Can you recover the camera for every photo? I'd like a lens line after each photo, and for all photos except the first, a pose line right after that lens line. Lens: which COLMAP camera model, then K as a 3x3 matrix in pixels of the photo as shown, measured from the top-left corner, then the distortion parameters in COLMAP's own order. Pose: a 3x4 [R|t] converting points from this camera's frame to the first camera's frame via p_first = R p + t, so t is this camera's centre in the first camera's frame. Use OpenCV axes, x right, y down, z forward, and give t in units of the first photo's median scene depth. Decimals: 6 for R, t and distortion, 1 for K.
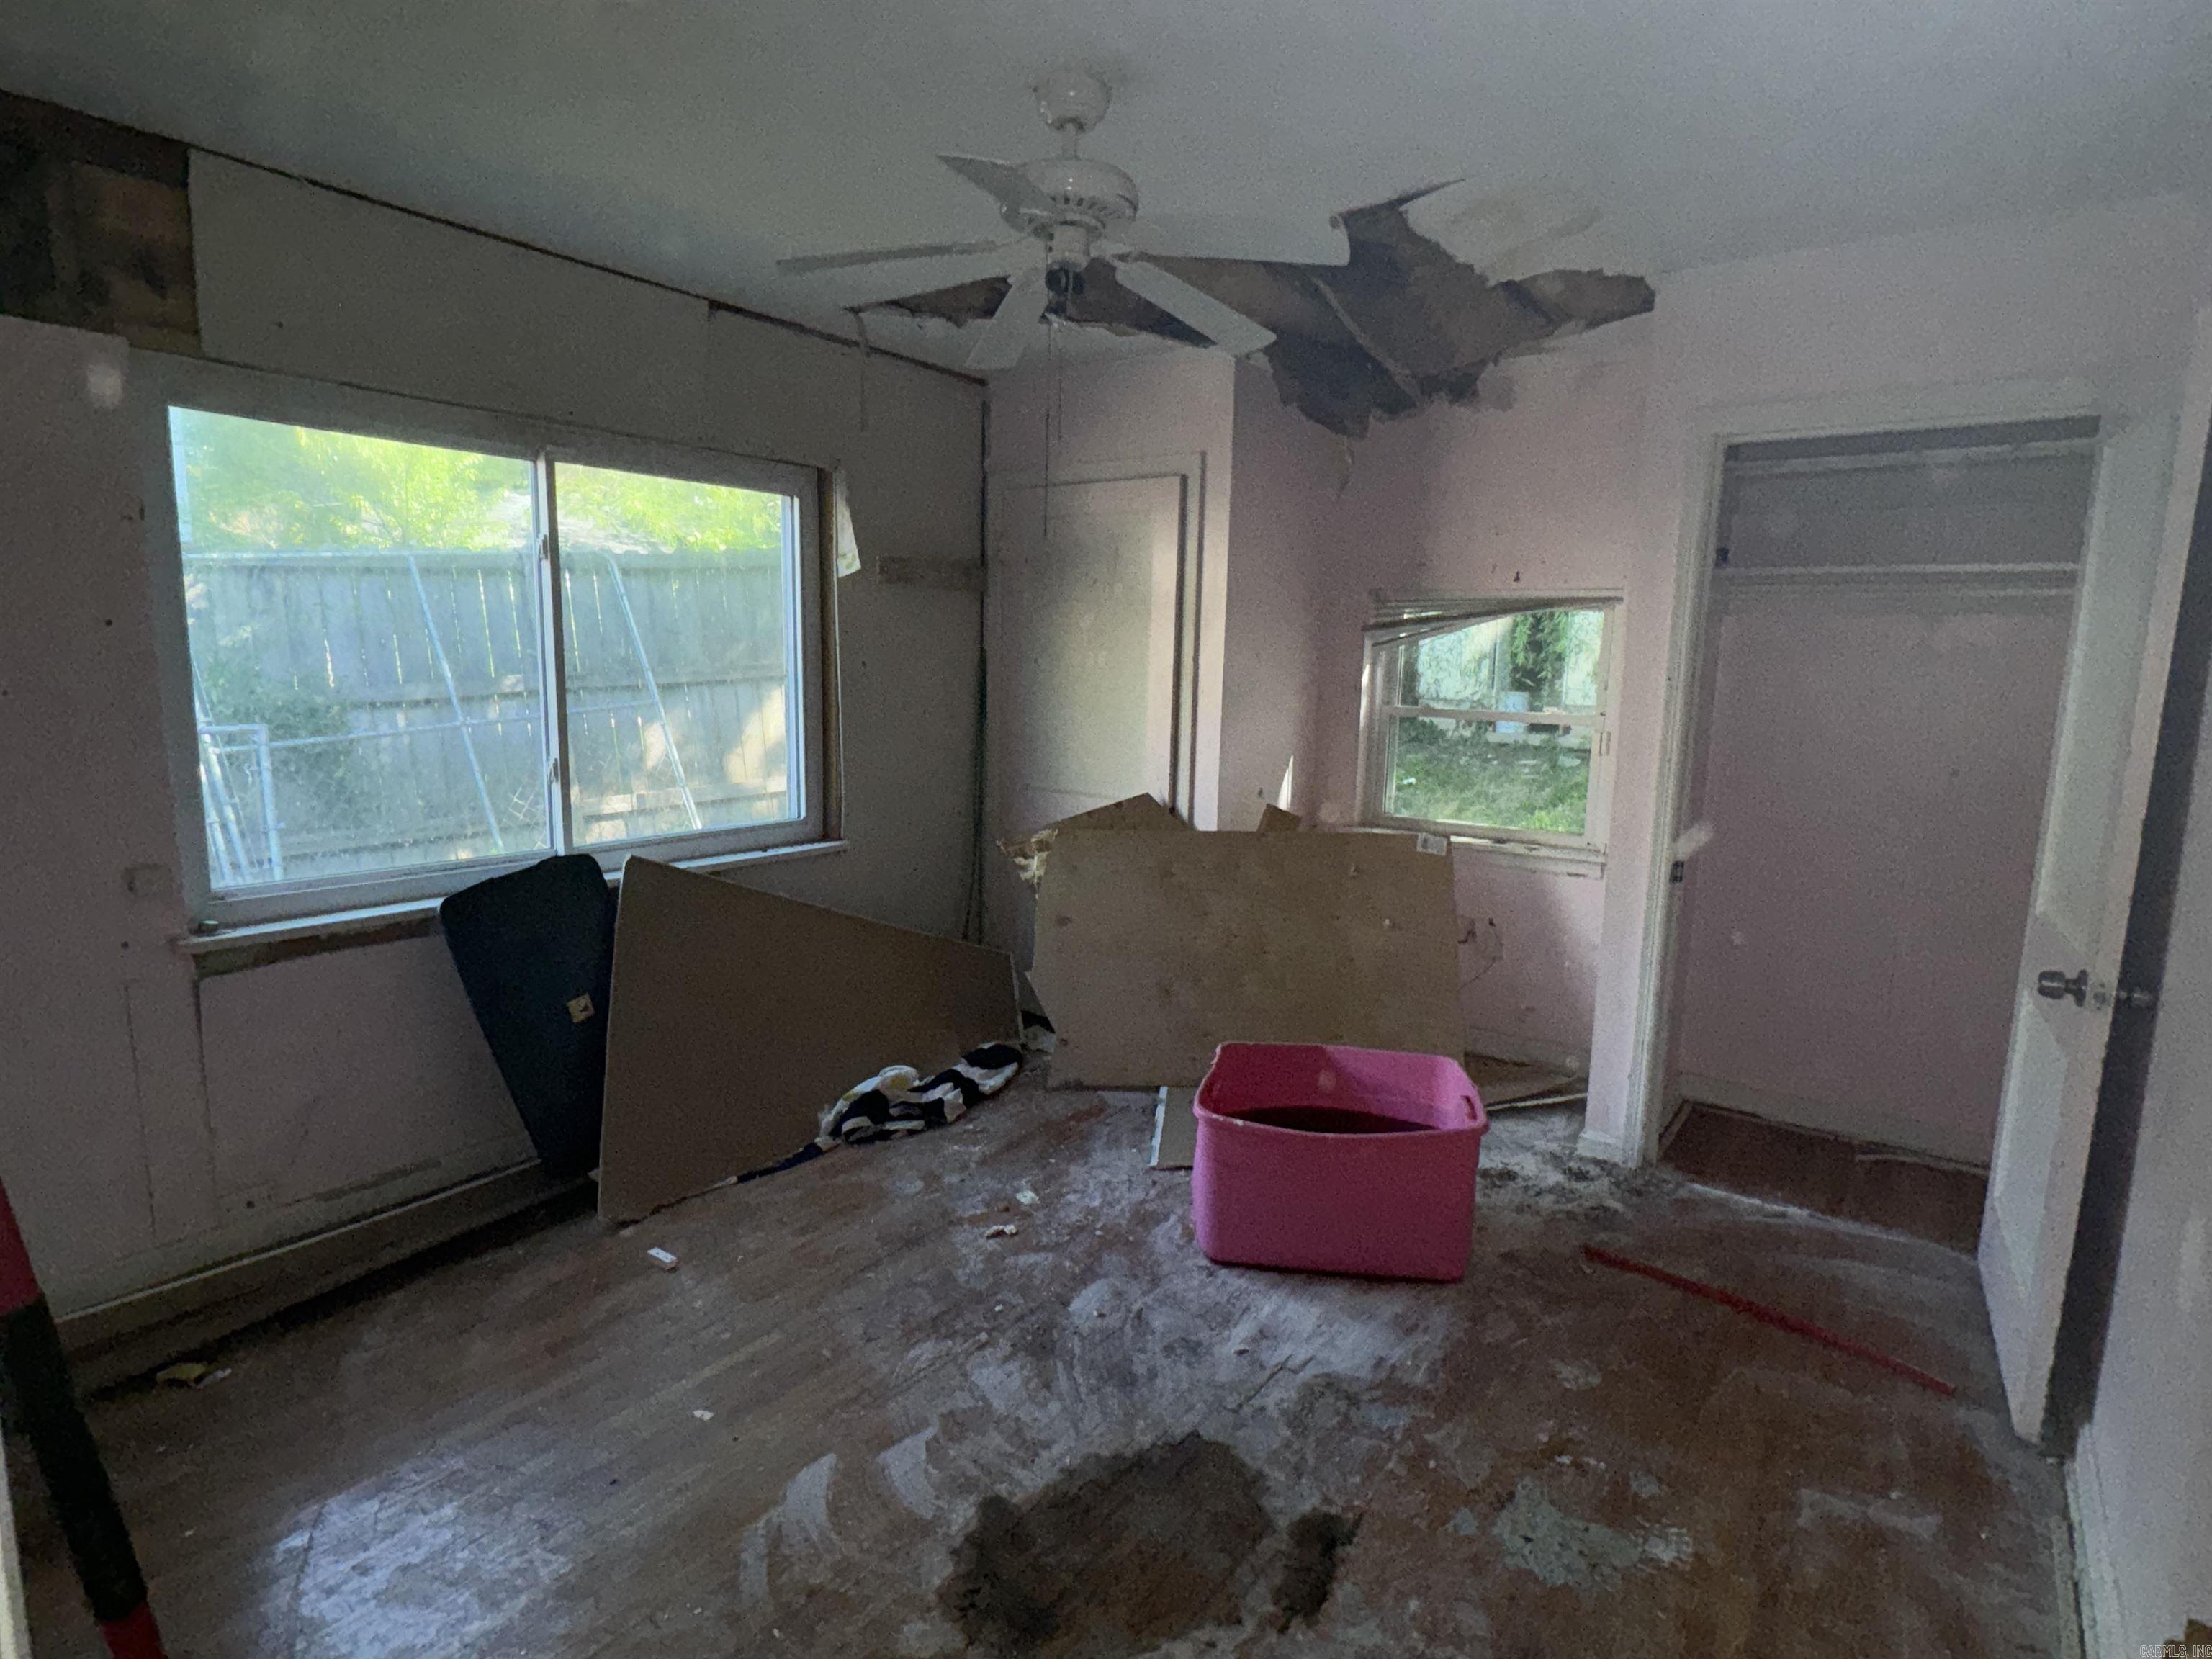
lens RADIAL K [[1162.7, 0, 1106.0], [0, 1162.7, 829.5], [0, 0, 1]] dist [-0.001637, 0.000684]
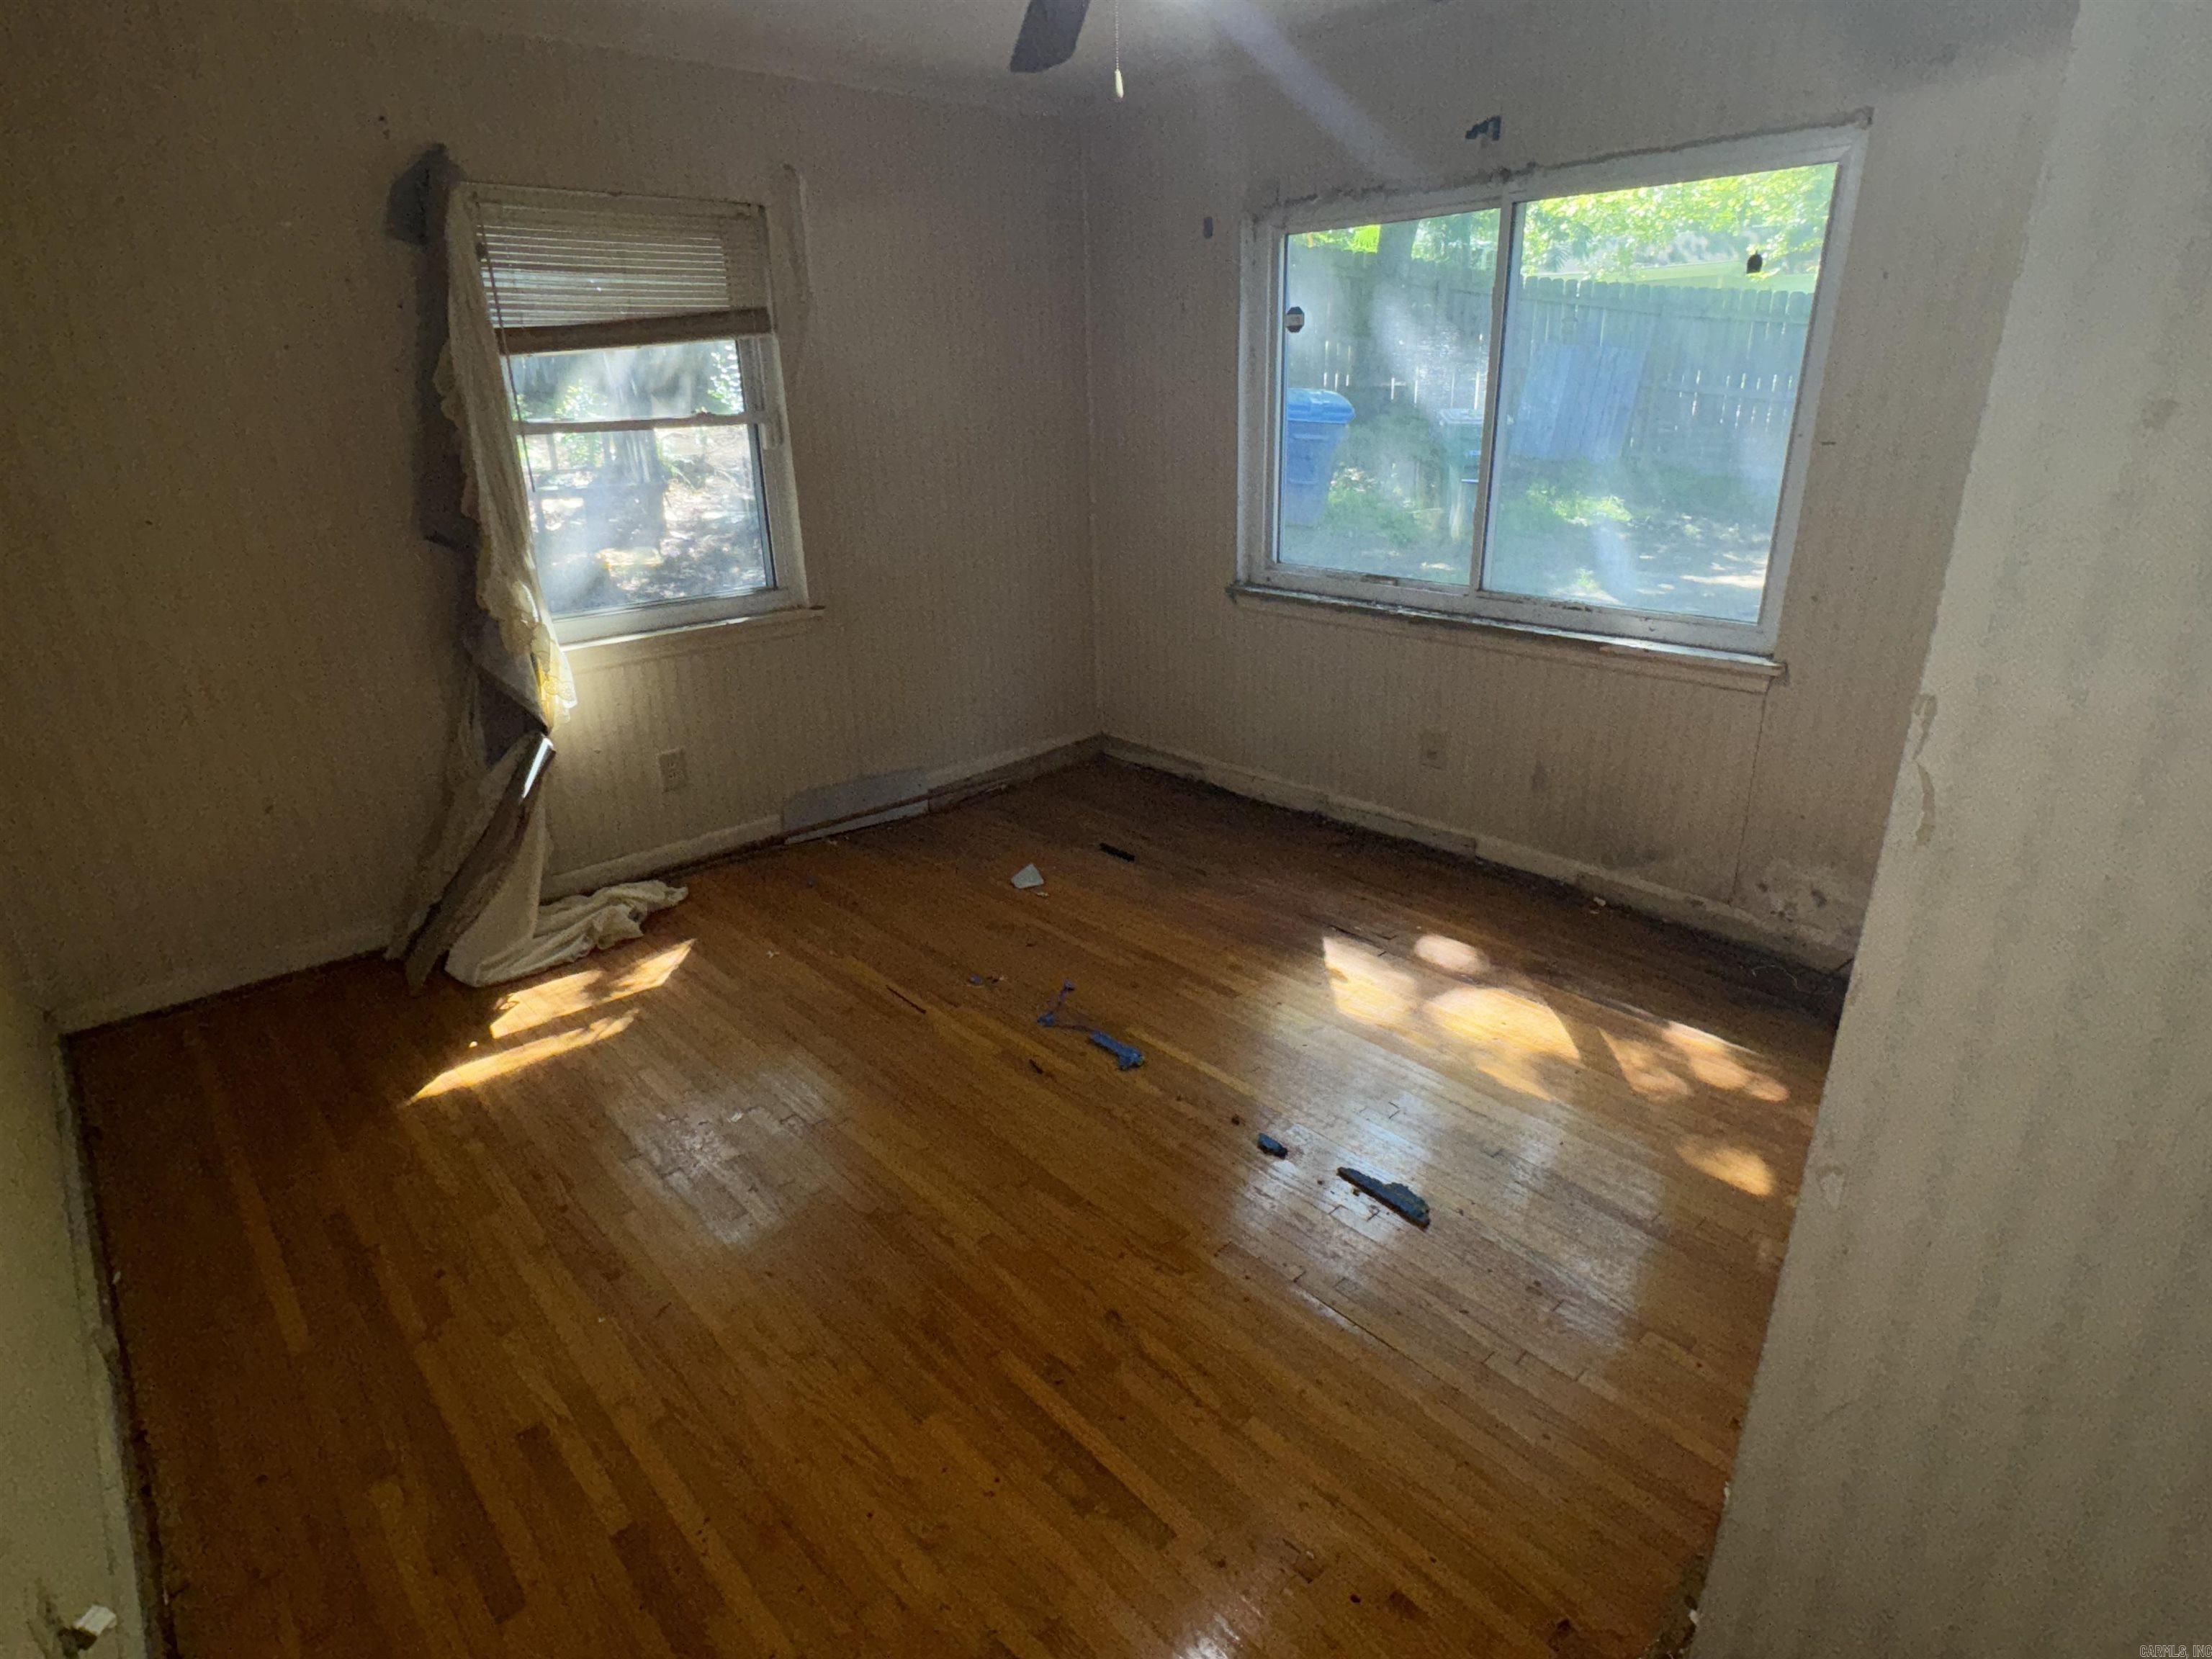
lens RADIAL K [[1162.7, 0, 1106.0], [0, 1162.7, 829.5], [0, 0, 1]] dist [-0.001637, 0.000684]
pose [[-0.194797, 0.334103, -0.922187, 0.702467], [-0.126752, 0.923740, 0.361439, -0.128773], [0.972619, 0.187297, -0.137594, 0.875203]]
